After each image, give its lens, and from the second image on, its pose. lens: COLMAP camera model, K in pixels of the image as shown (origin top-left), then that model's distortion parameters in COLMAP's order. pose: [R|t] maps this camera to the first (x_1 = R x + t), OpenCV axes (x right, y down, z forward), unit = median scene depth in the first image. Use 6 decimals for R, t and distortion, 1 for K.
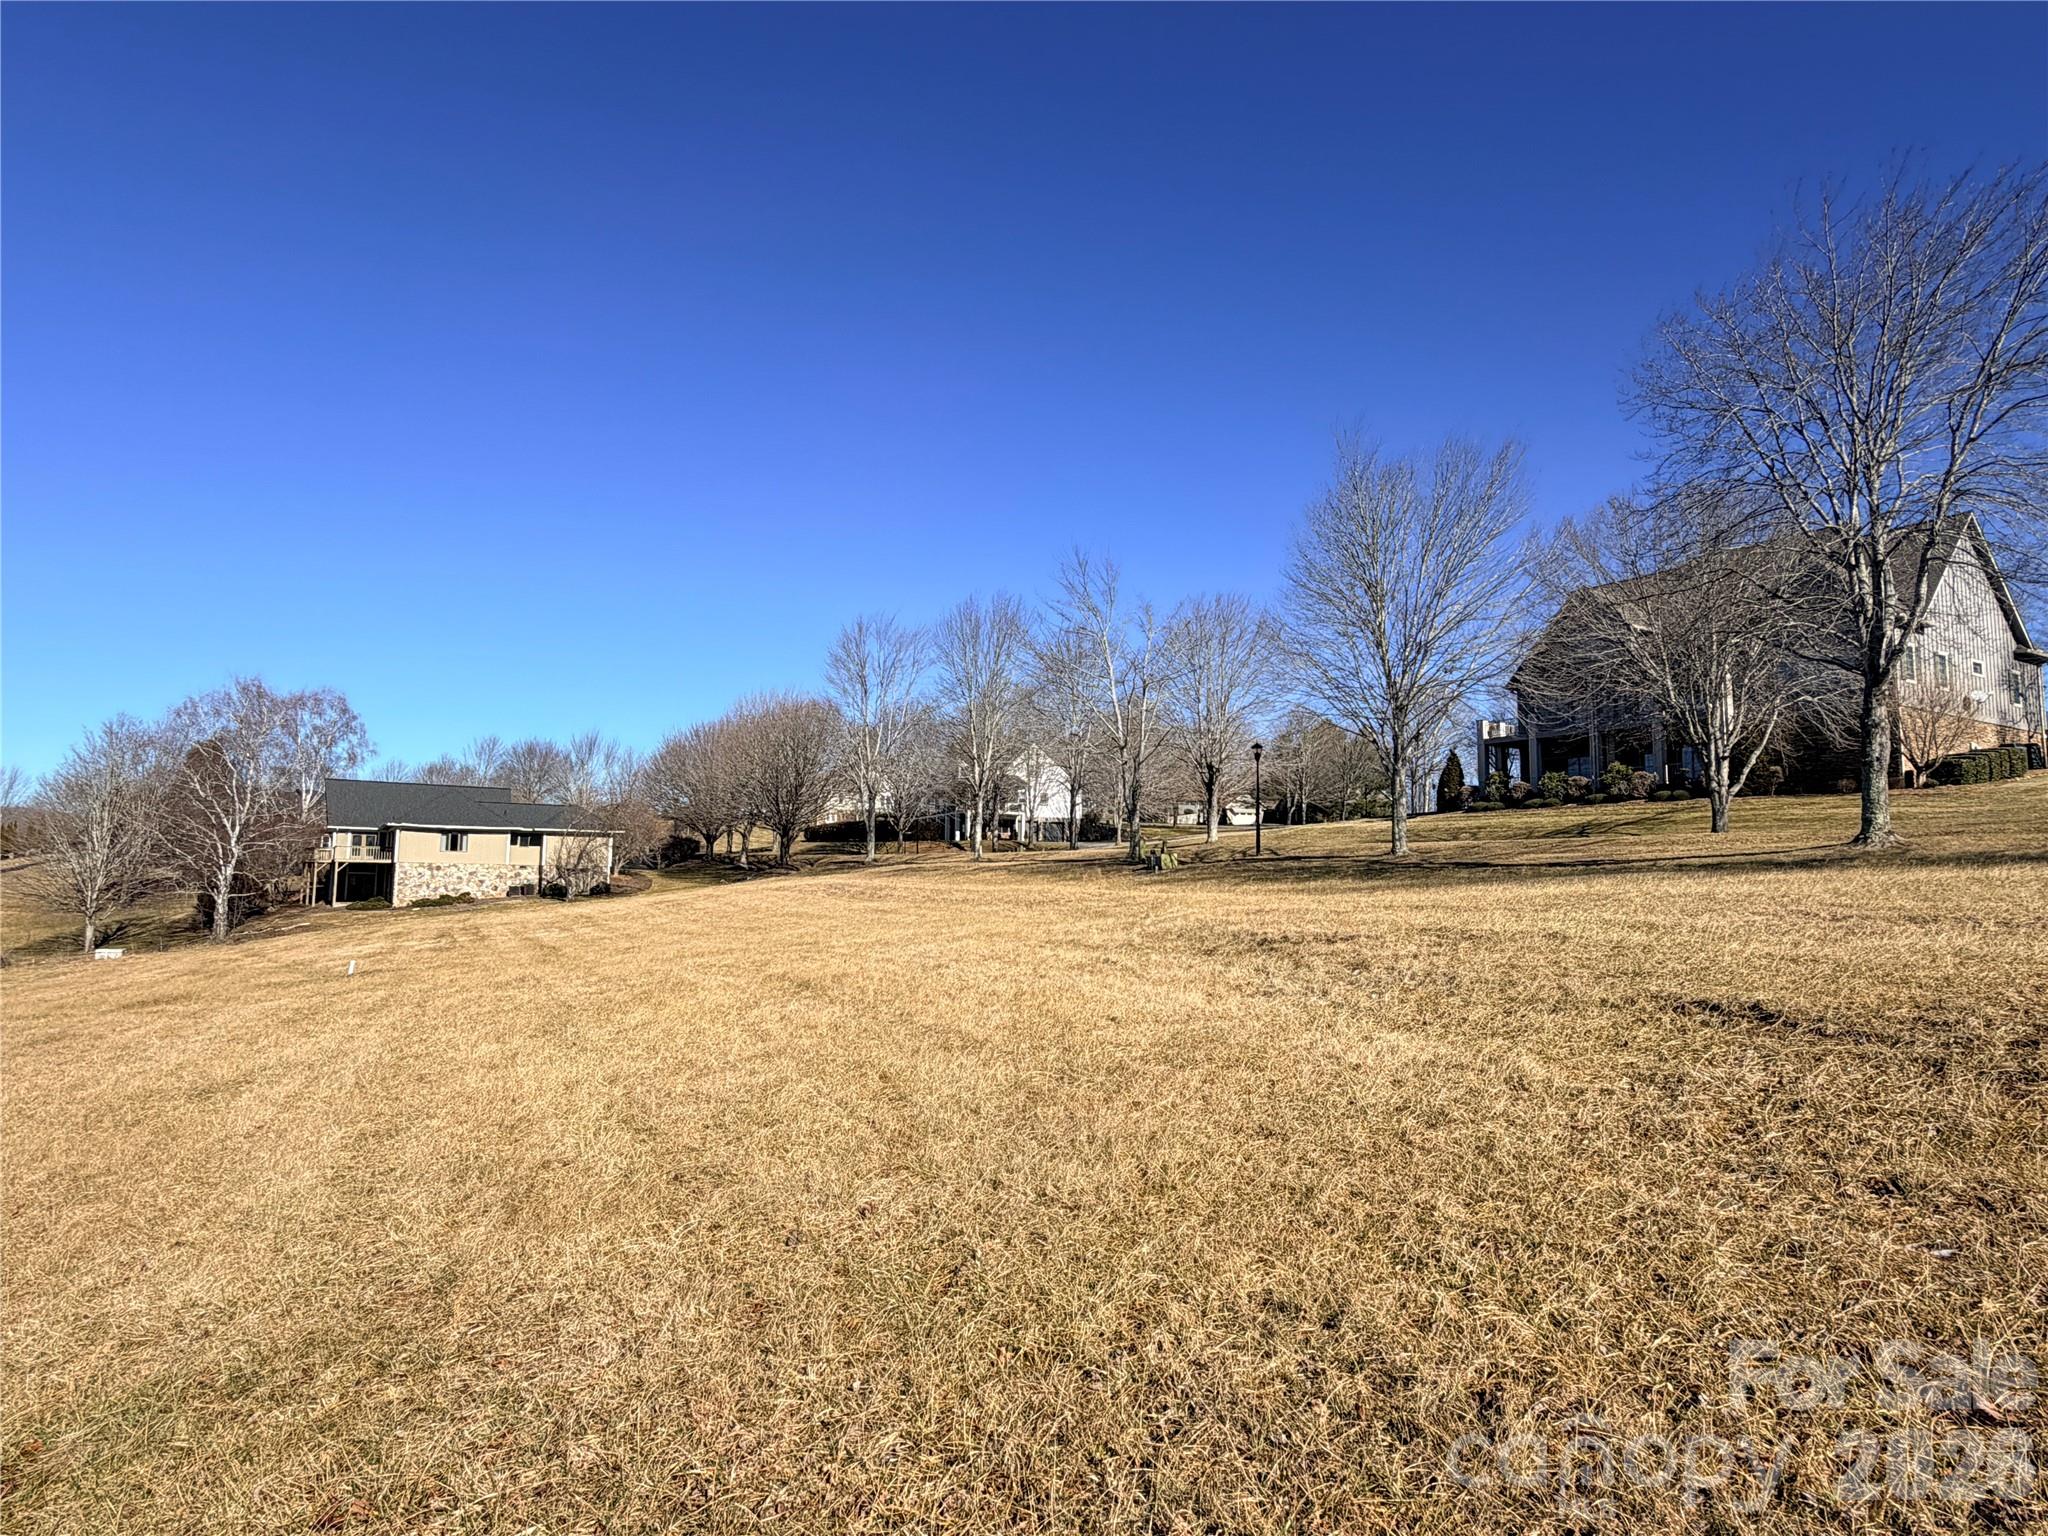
lens RADIAL K [[1170.2, 0, 1022.5], [0, 1170.2, 768.1], [0, 0, 1]] dist [0.008907, 0.002047]
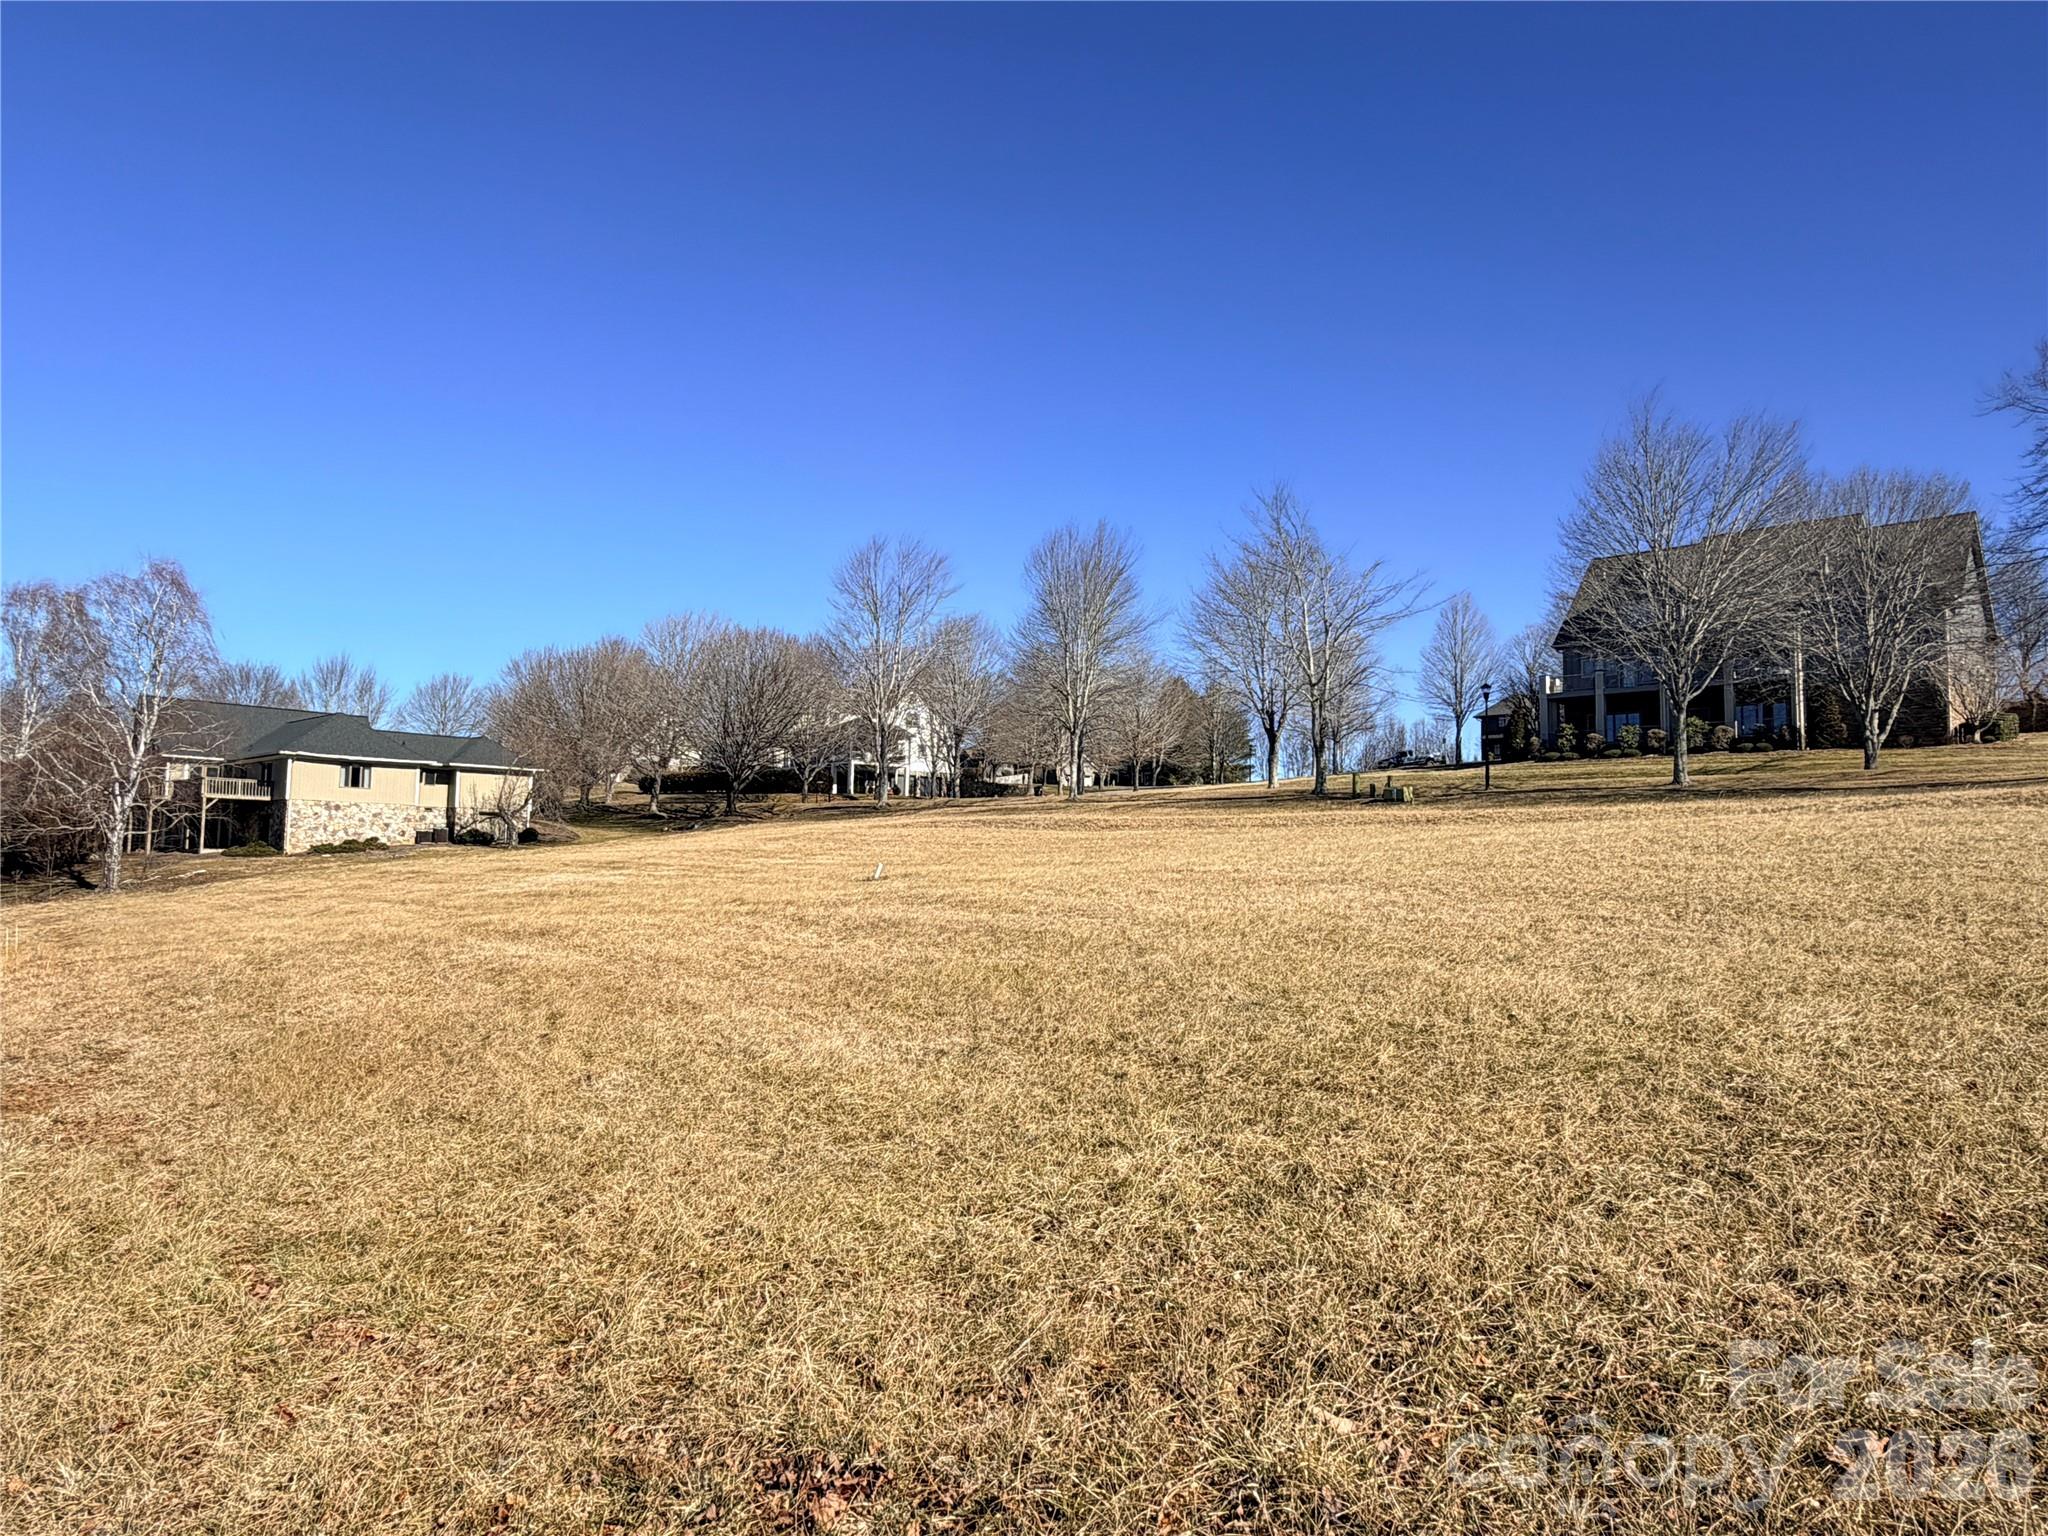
lens RADIAL K [[1315.3, 0, 1027.6], [0, 1315.3, 767.2], [0, 0, 1]] dist [0.022167, 0.000688]
pose [[0.963773, 0.023248, 0.265710, -0.279298], [-0.030121, 0.999308, 0.021823, 0.022195], [-0.265019, -0.029035, 0.963806, -0.020853]]
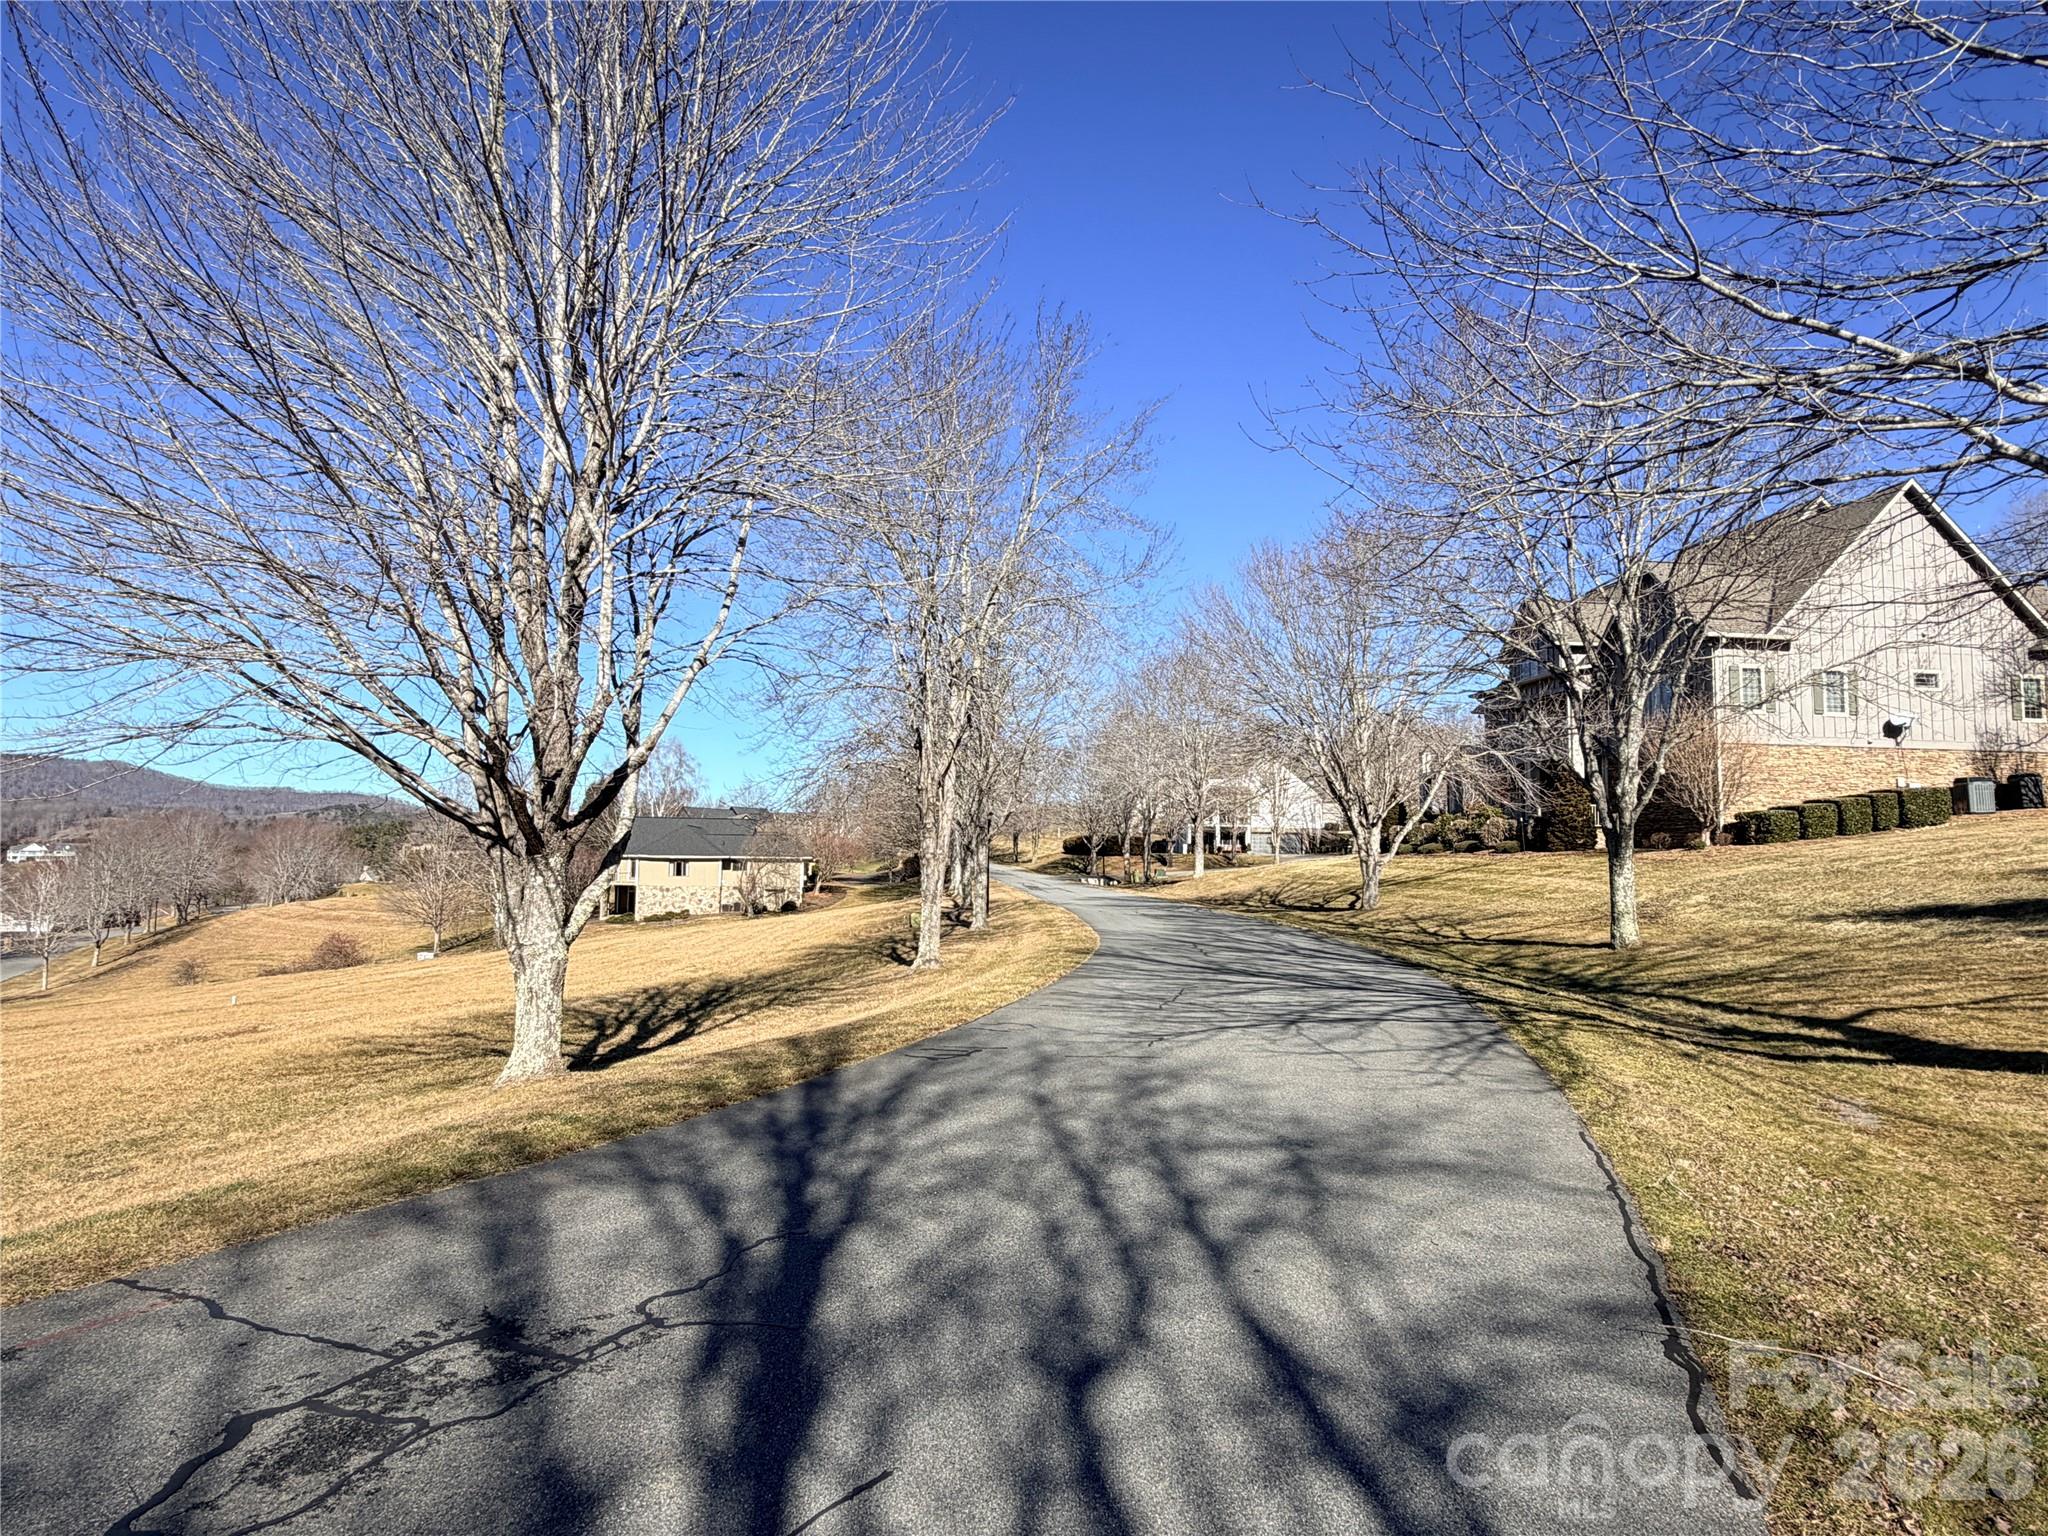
lens RADIAL K [[1170.2, 0, 1029.6], [0, 1170.2, 764.9], [0, 0, 1]] dist [0.008907, 0.002047]
pose [[0.906616, -0.037359, -0.420300, 0.387445], [0.043185, 0.999058, 0.004351, -0.037476], [0.419742, -0.022095, 0.907375, 0.026160]]
